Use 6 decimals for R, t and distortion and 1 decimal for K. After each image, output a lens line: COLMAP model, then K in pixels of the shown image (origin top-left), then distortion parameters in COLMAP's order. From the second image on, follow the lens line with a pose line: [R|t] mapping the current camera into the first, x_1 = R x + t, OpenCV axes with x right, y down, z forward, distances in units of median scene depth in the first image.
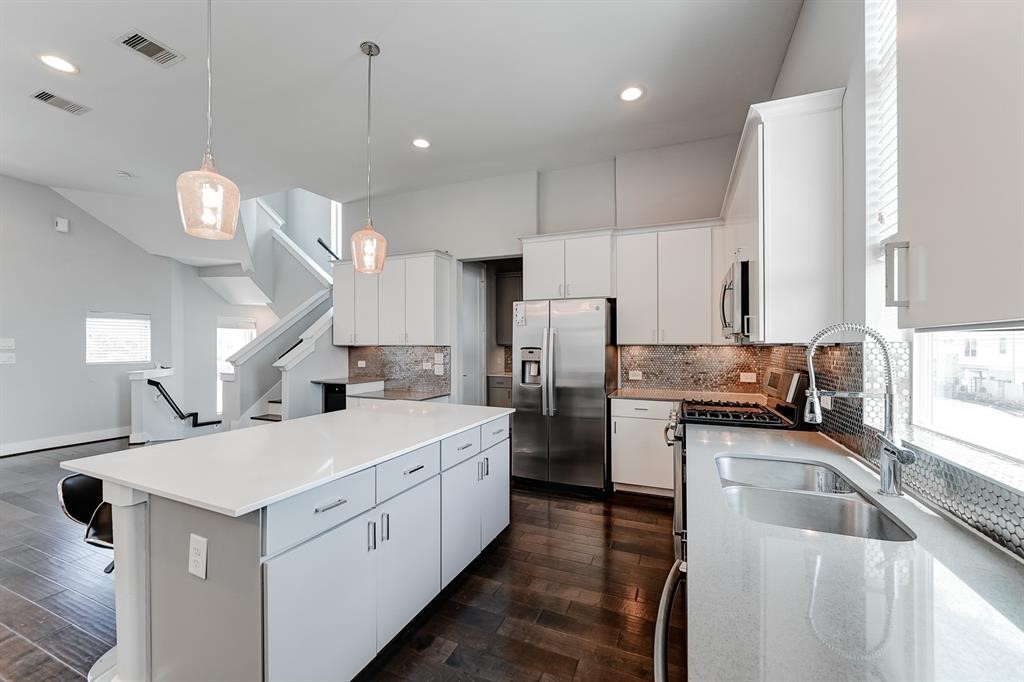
lens RADIAL K [[409.0, 0, 512.3], [0, 409.0, 345.6], [0, 0, 1]] dist [-0.005112, 0.000613]
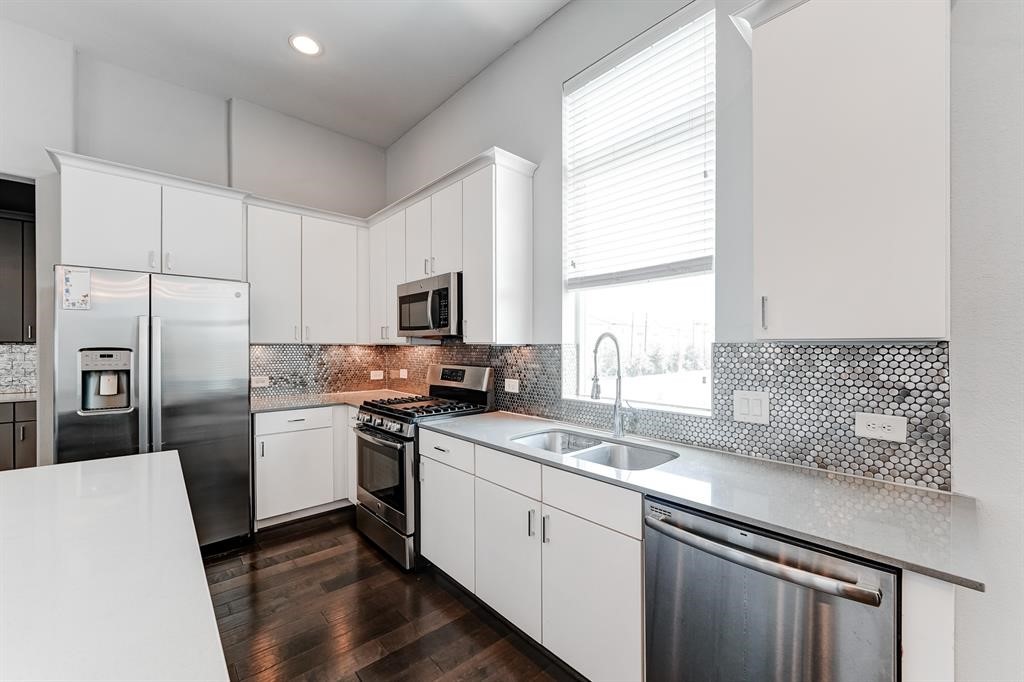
lens RADIAL K [[409.0, 0, 512.5], [0, 409.0, 344.3], [0, 0, 1]] dist [-0.005112, 0.000613]
pose [[0.422277, 0.003182, 0.906461, -0.247537], [-0.003608, 0.999992, -0.001829, -0.001991], [-0.906460, -0.002498, 0.422285, 0.226397]]
